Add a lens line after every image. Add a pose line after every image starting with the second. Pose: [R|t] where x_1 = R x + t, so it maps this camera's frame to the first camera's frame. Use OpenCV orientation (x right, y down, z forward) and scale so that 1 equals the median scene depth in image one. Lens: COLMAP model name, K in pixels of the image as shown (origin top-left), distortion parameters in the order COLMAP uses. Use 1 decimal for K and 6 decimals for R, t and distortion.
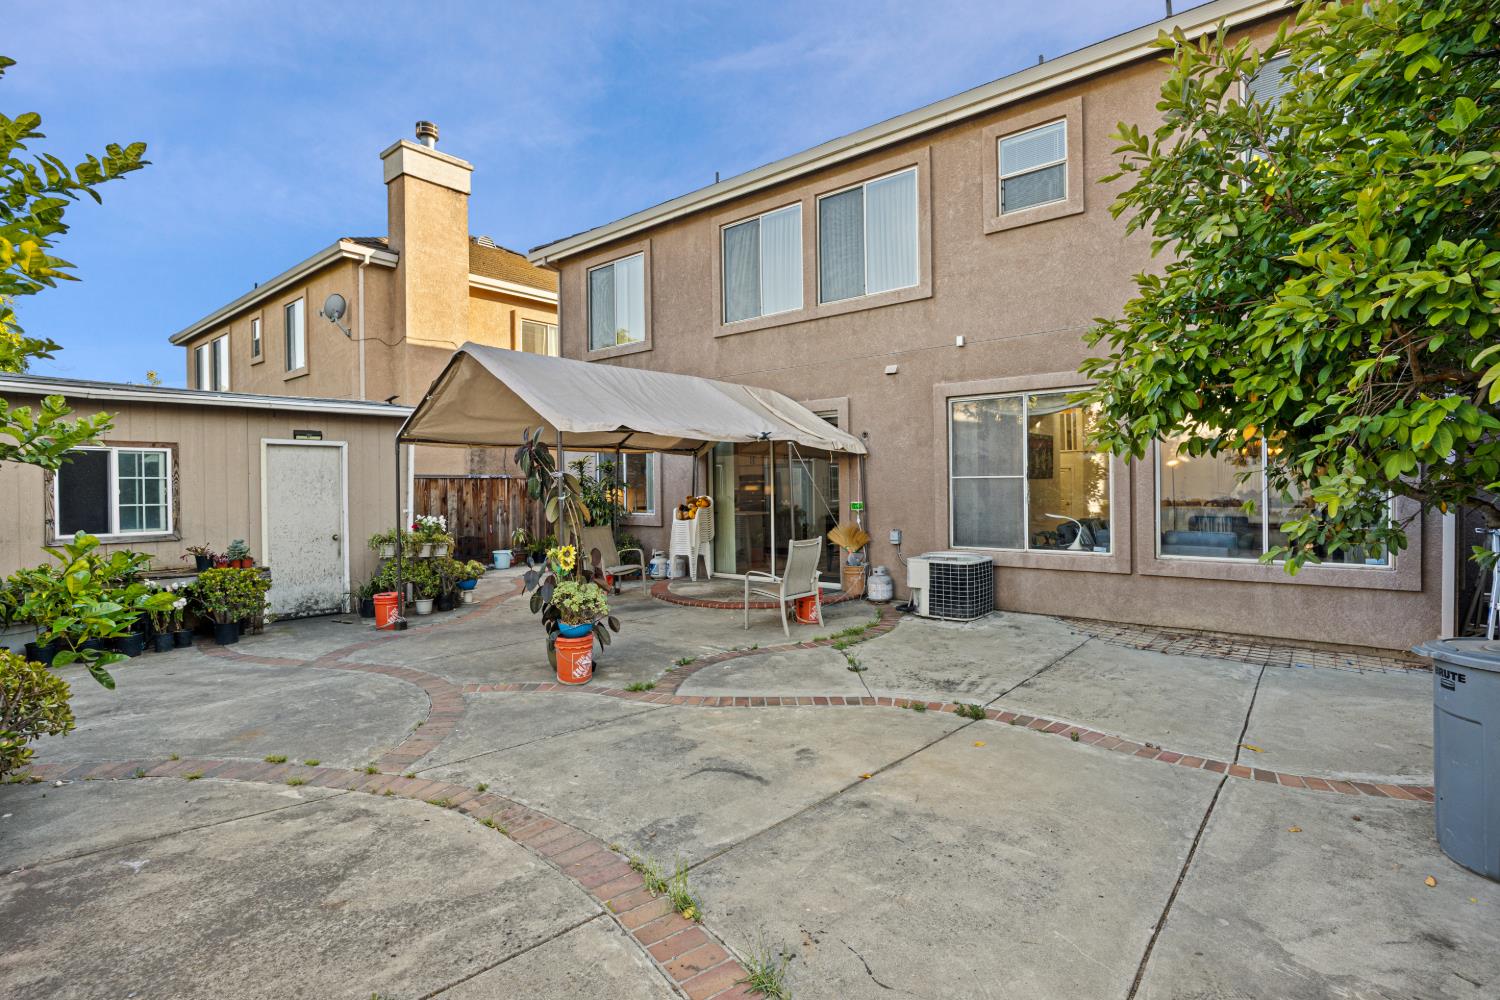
lens RADIAL K [[722.8, 0, 761.0], [0, 722.8, 493.8], [0, 0, 1]] dist [-0.019753, 0.000003]
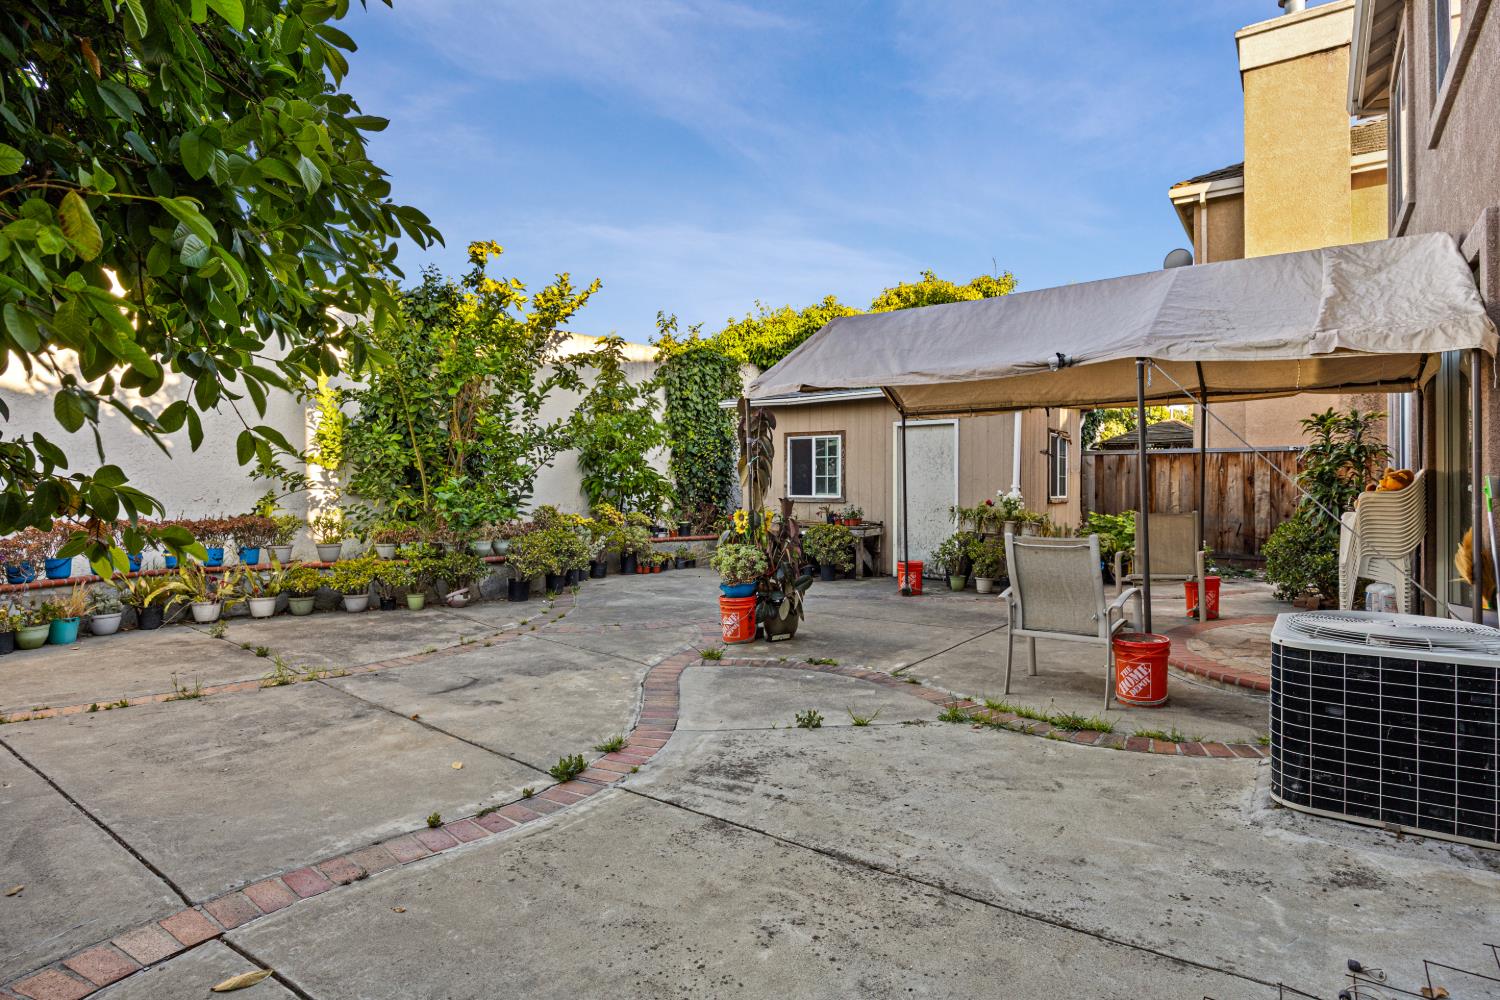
lens RADIAL K [[813.3, 0, 750.3], [0, 813.3, 491.9], [0, 0, 1]] dist [-0.004346, -0.003103]
pose [[0.036071, 0.017873, -0.999189, 0.725533], [-0.009917, 0.999797, 0.017525, 0.019966], [0.999300, 0.009277, 0.036241, 0.782205]]
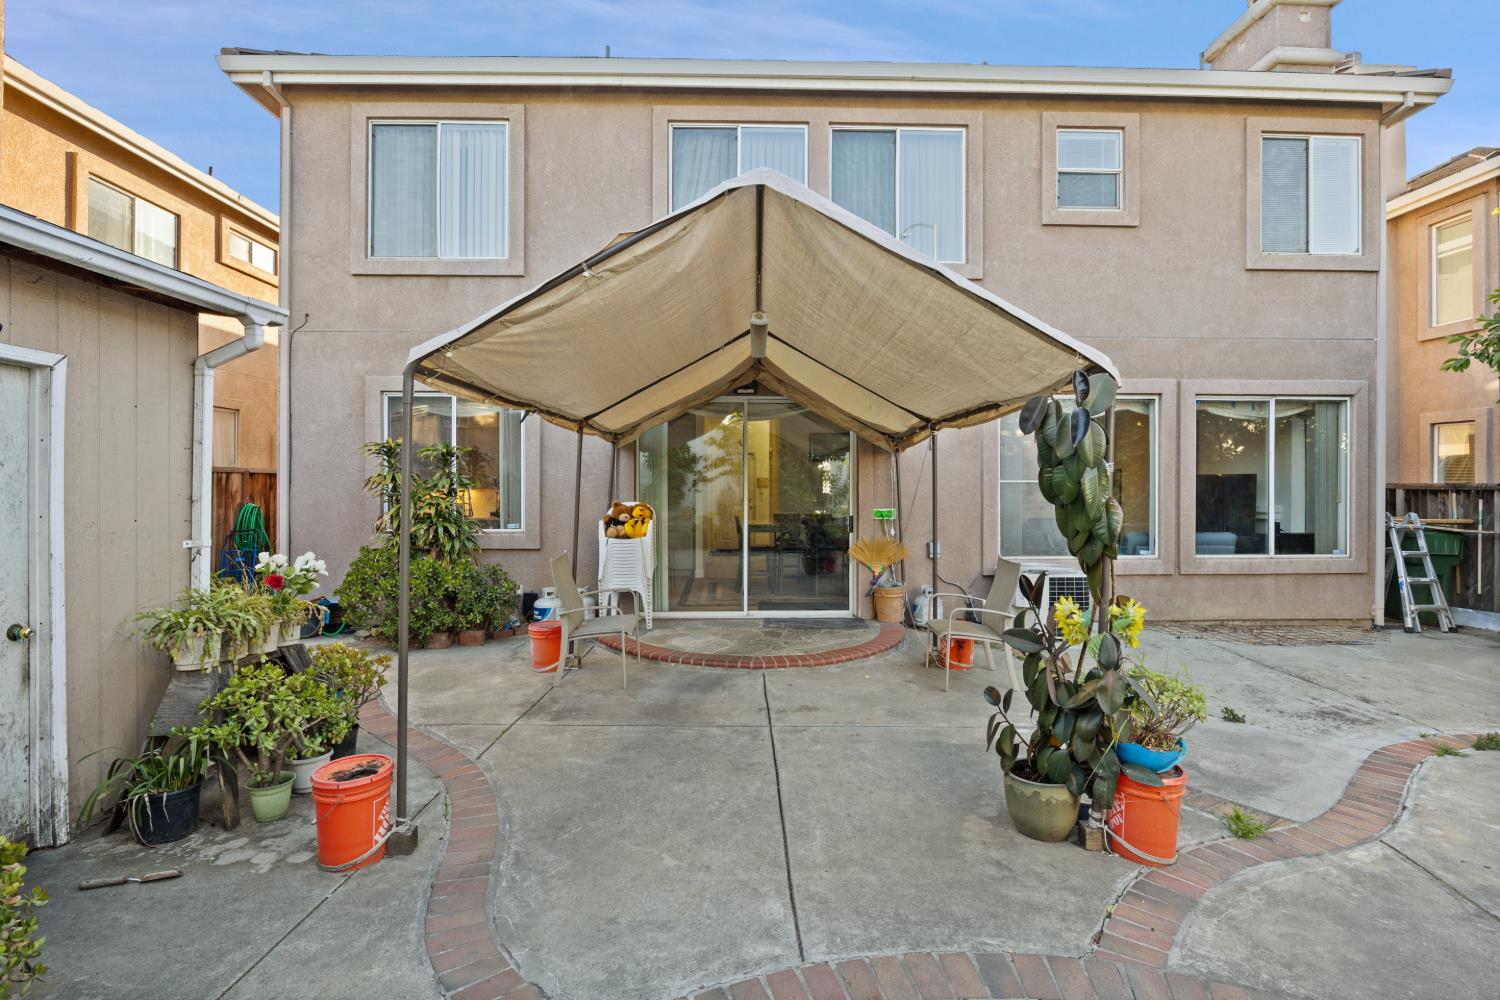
lens RADIAL K [[722.8, 0, 756.1], [0, 722.8, 484.0], [0, 0, 1]] dist [-0.019753, 0.000003]
pose [[0.754484, 0.003425, 0.656310, -0.695935], [-0.001918, 0.999994, -0.003015, -0.019877], [-0.656316, 0.001016, 0.754486, 0.633770]]
